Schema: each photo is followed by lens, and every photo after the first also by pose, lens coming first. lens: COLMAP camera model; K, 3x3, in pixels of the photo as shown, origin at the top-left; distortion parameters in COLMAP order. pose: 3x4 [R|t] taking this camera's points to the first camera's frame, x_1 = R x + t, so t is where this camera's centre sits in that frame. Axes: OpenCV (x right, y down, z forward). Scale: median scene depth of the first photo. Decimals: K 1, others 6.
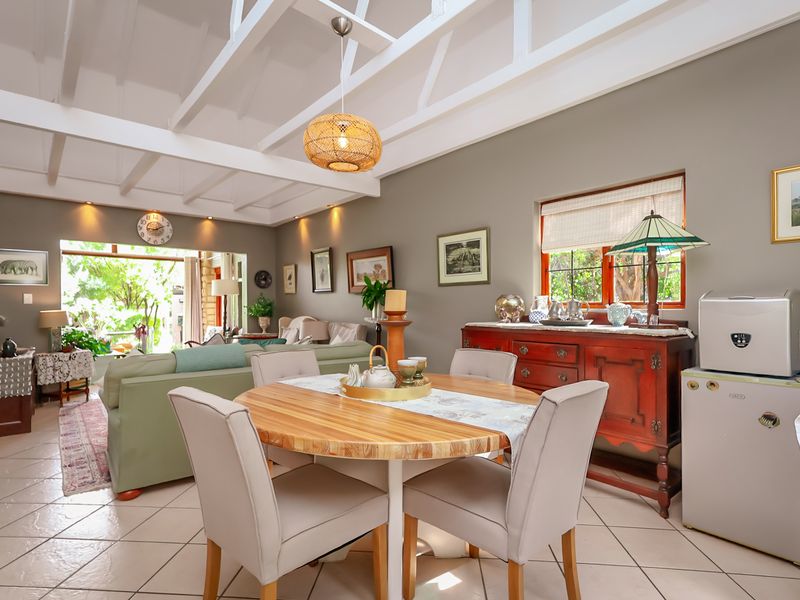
lens RADIAL K [[429.0, 0, 393.8], [0, 429.0, 309.1], [0, 0, 1]] dist [0.015654, 0.001631]
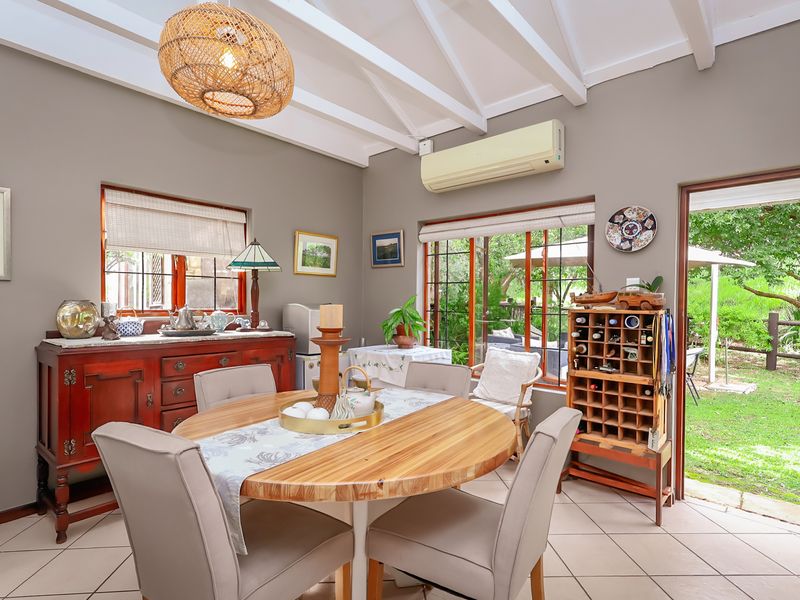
lens RADIAL K [[429.0, 0, 393.8], [0, 429.0, 309.1], [0, 0, 1]] dist [0.015654, 0.001631]
pose [[-0.155228, -0.011352, 0.987813, -0.303964], [0.001855, 0.999929, 0.011783, -0.014971], [-0.987877, 0.003661, -0.155196, 0.339140]]
